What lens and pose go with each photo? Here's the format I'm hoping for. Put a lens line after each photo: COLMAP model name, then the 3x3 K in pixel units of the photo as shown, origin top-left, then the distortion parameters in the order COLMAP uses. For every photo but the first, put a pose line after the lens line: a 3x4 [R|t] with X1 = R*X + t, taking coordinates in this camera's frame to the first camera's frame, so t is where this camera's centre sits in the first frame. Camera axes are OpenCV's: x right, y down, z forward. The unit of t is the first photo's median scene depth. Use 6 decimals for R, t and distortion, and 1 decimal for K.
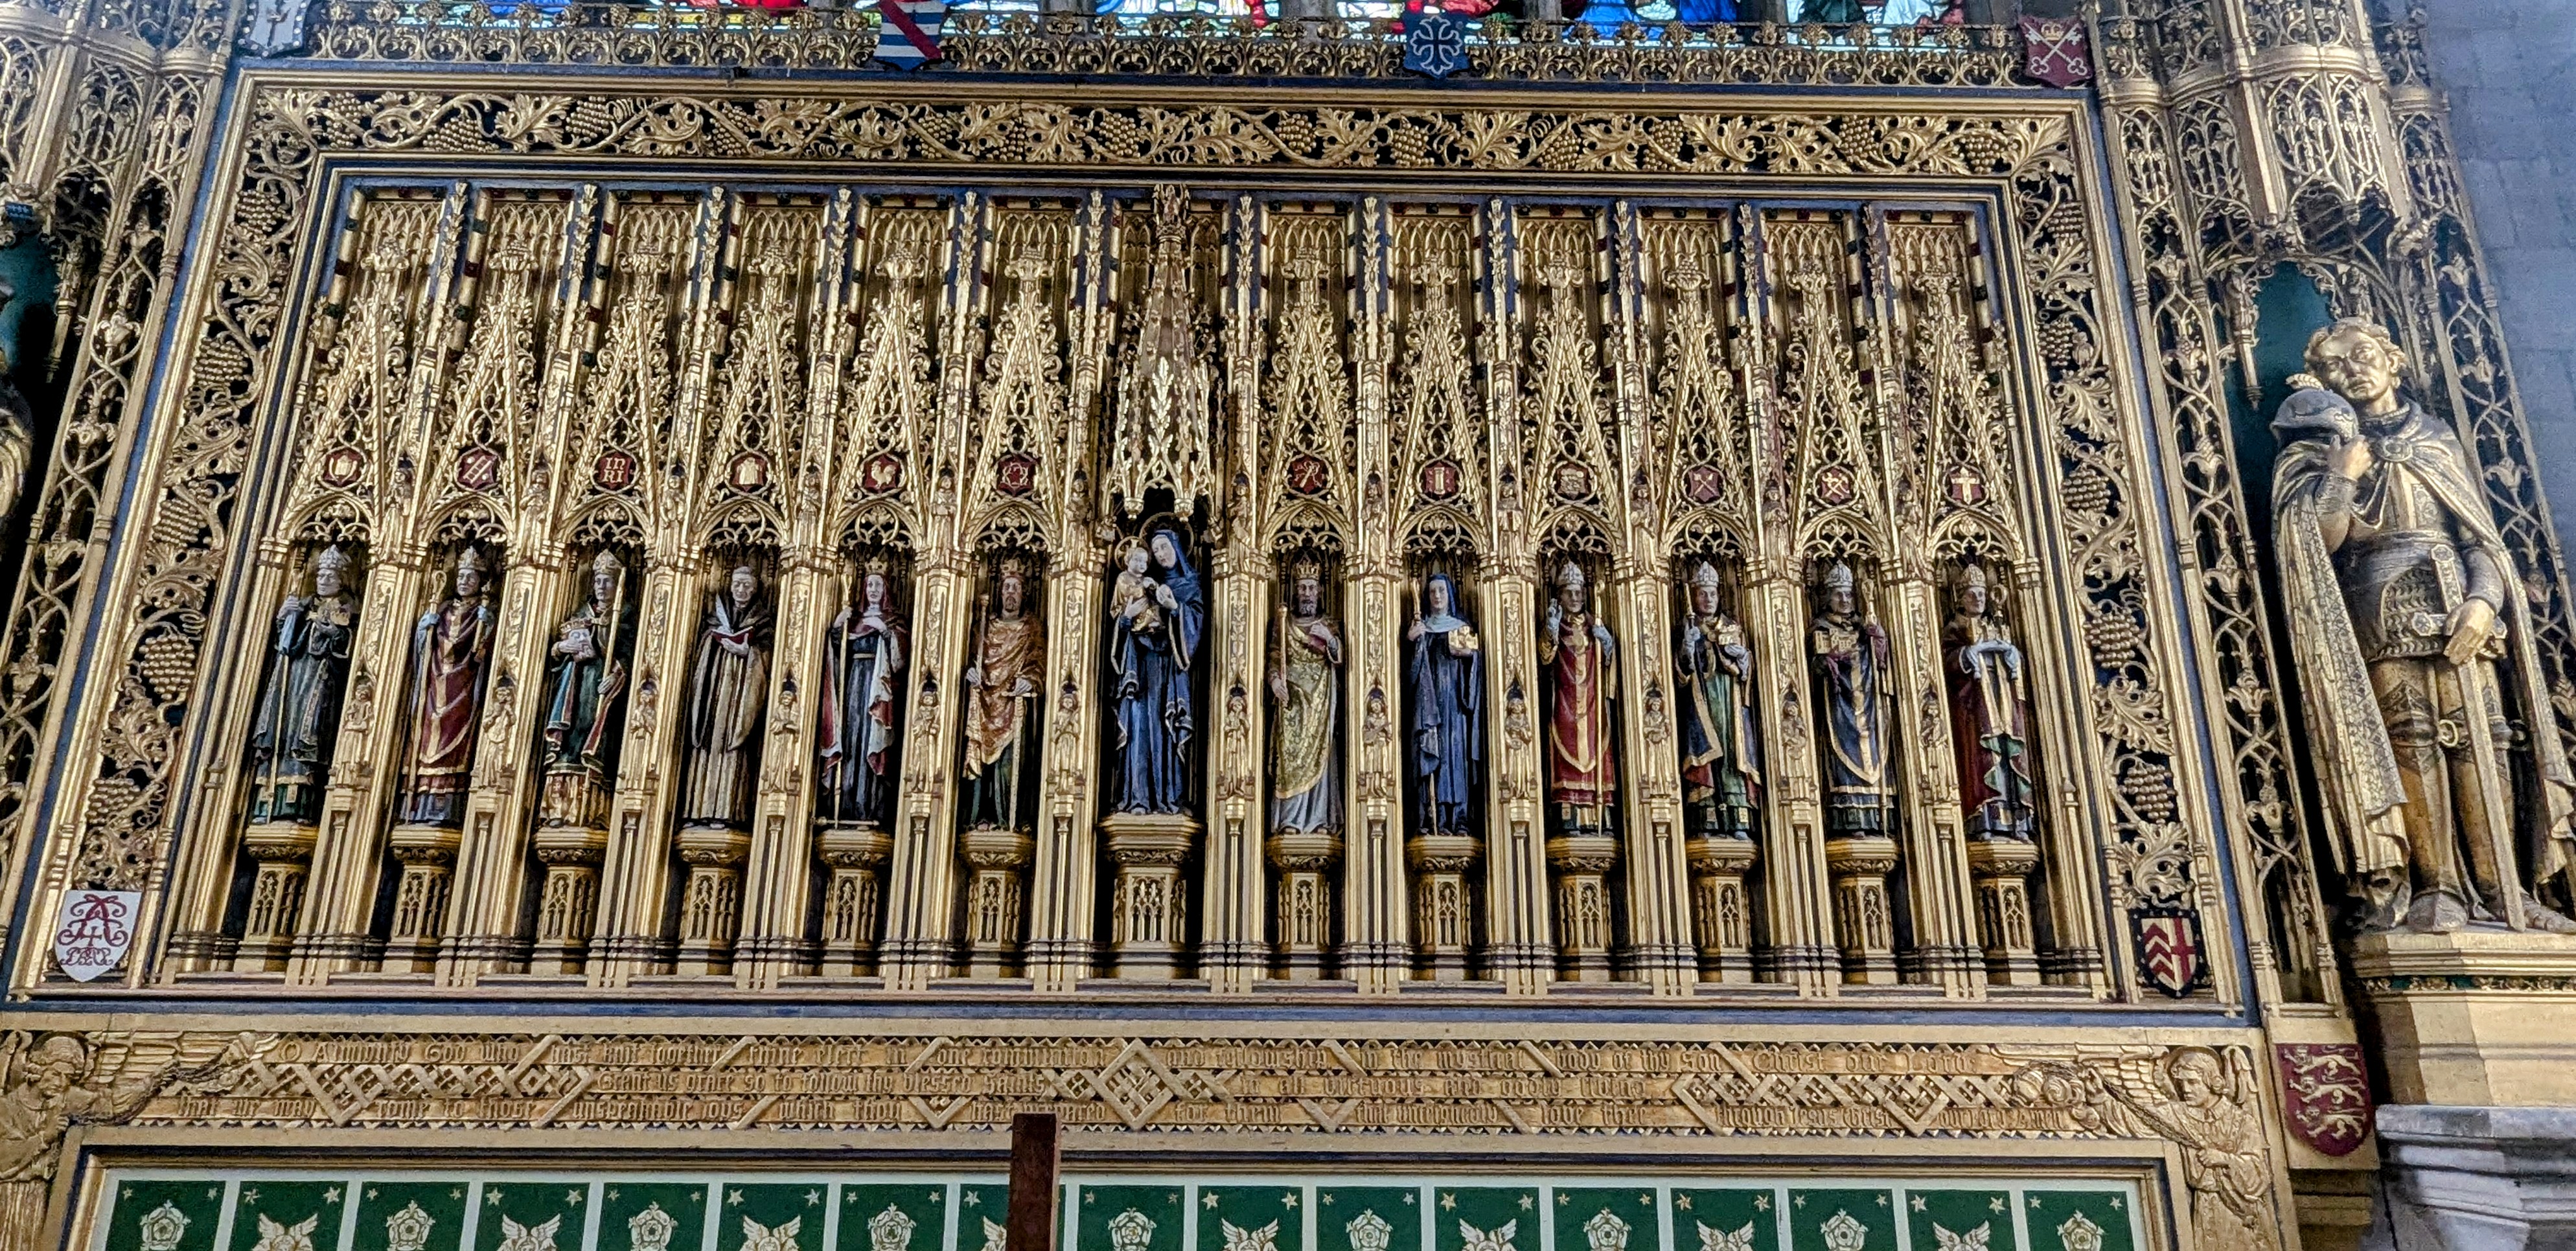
lens RADIAL K [[1567.8, 0, 1295.7], [0, 1567.8, 523.7], [0, 0, 1]] dist [0.003305, -0.001489]
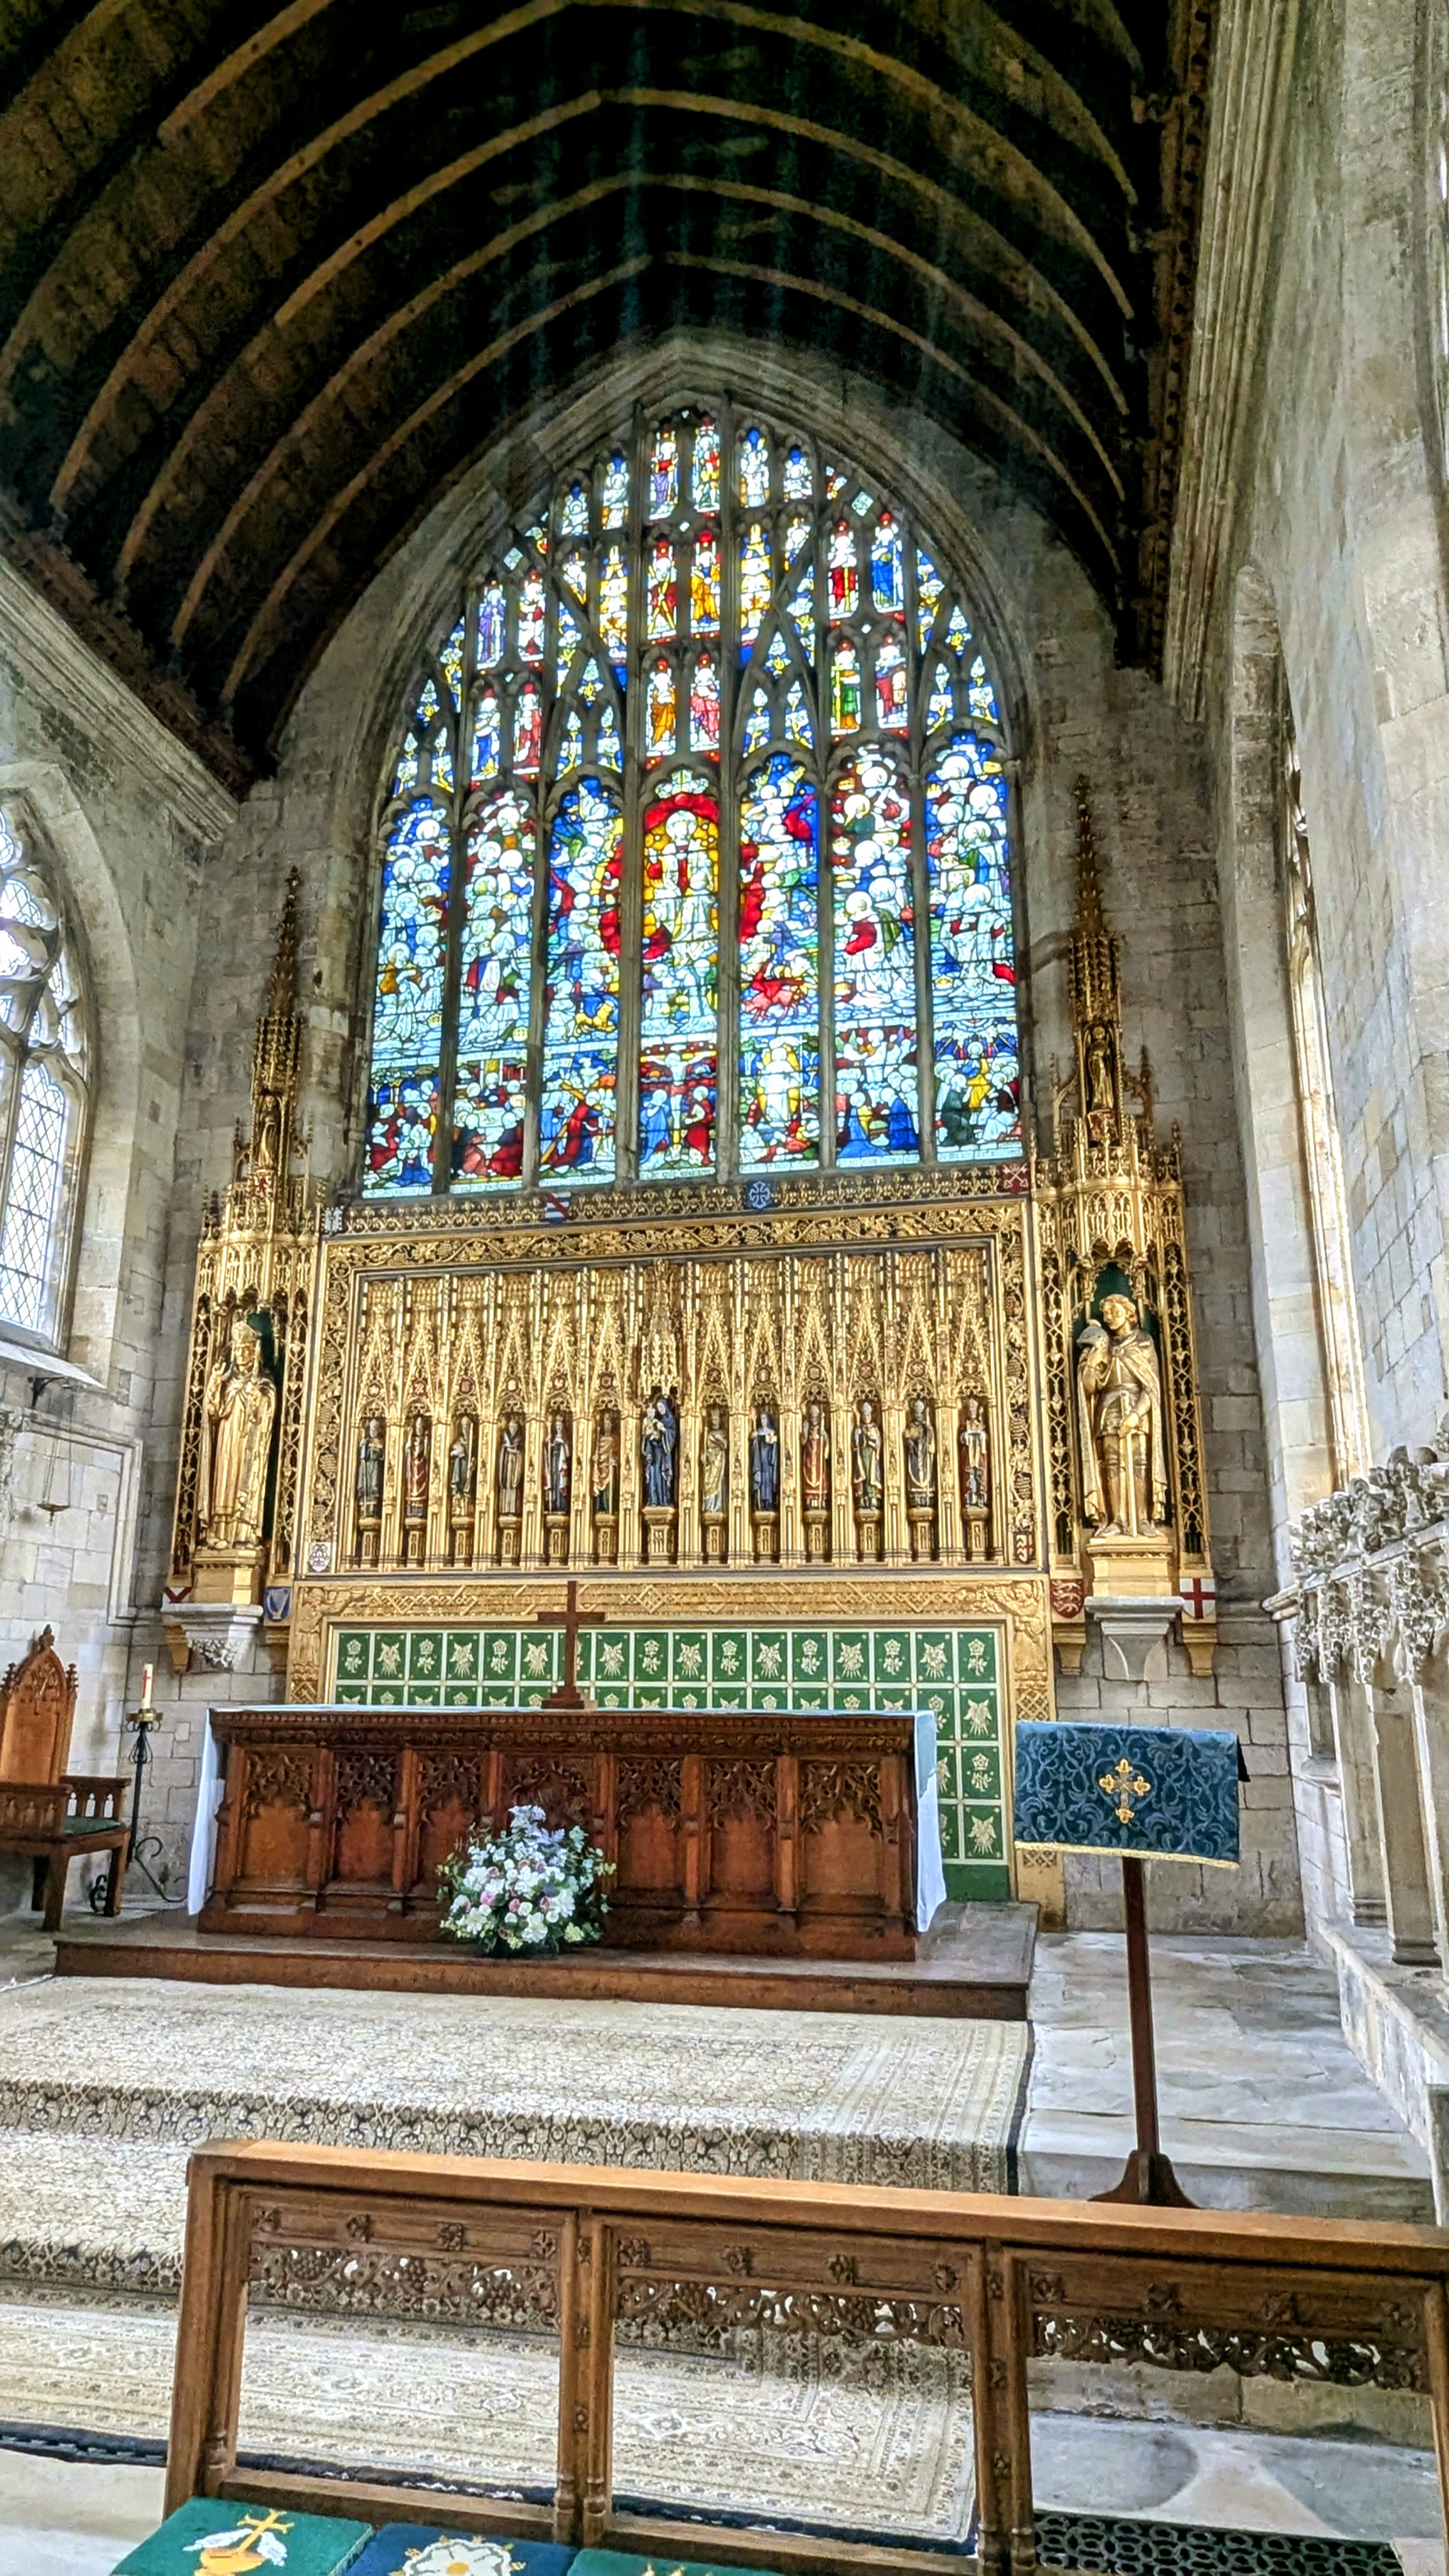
lens RADIAL K [[1555.6, 0, 723.0], [0, 1555.6, 1279.7], [0, 0, 1]] dist [-0.008042, -0.001691]
pose [[0.970909, -0.062024, -0.231276, 0.651288], [0.075737, 0.995829, 0.050883, -0.330816], [0.227155, -0.066919, 0.971557, -1.546419]]
